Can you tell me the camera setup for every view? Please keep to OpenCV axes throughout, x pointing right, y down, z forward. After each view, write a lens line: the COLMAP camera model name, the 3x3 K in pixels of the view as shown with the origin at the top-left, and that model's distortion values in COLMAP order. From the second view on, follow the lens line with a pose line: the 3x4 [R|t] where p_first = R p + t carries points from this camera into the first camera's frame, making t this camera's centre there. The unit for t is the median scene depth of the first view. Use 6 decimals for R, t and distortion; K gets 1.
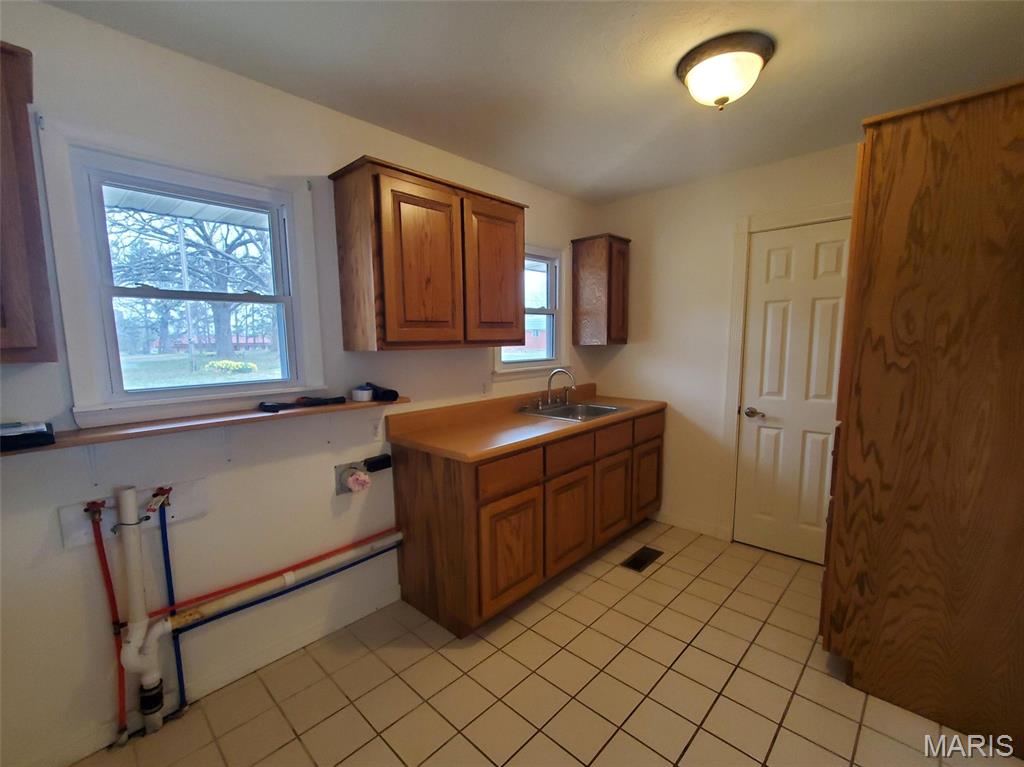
lens RADIAL K [[457.6, 0, 511.6], [0, 457.6, 395.3], [0, 0, 1]] dist [-0.001033, -0.000496]
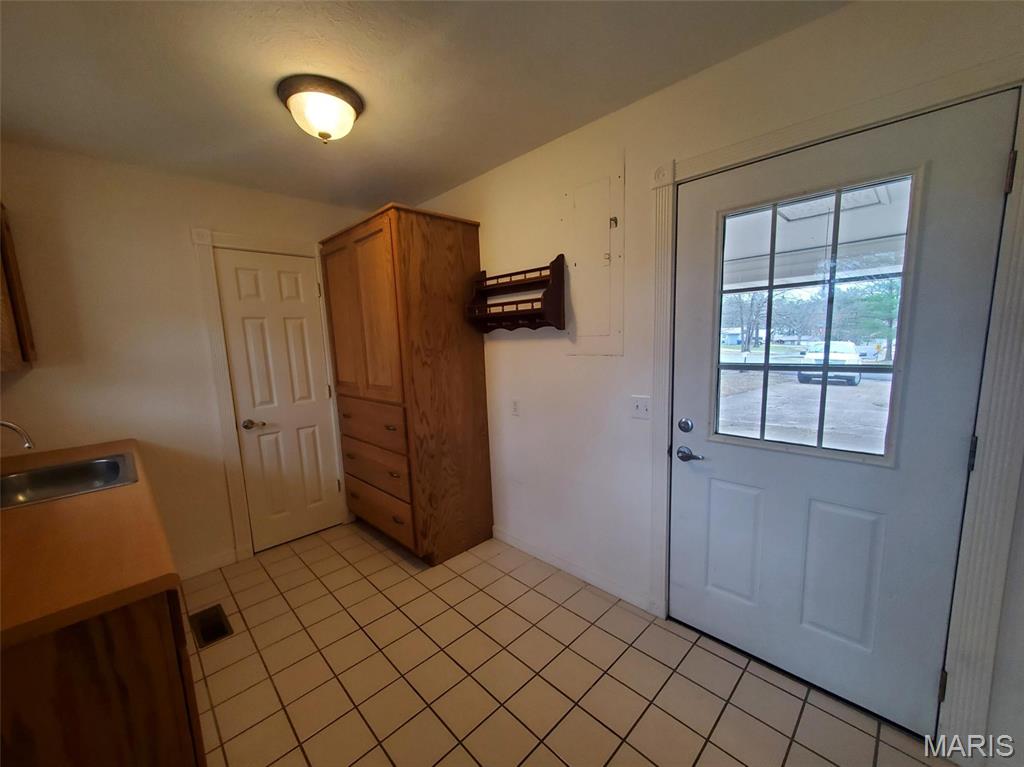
lens RADIAL K [[406.3, 0, 504.9], [0, 406.3, 394.5], [0, 0, 1]] dist [0.002576, -0.000698]
pose [[0.035759, -0.128585, 0.991054, -0.588234], [0.156895, 0.980113, 0.121505, -0.082354], [-0.986968, 0.151146, 0.055222, 0.619123]]
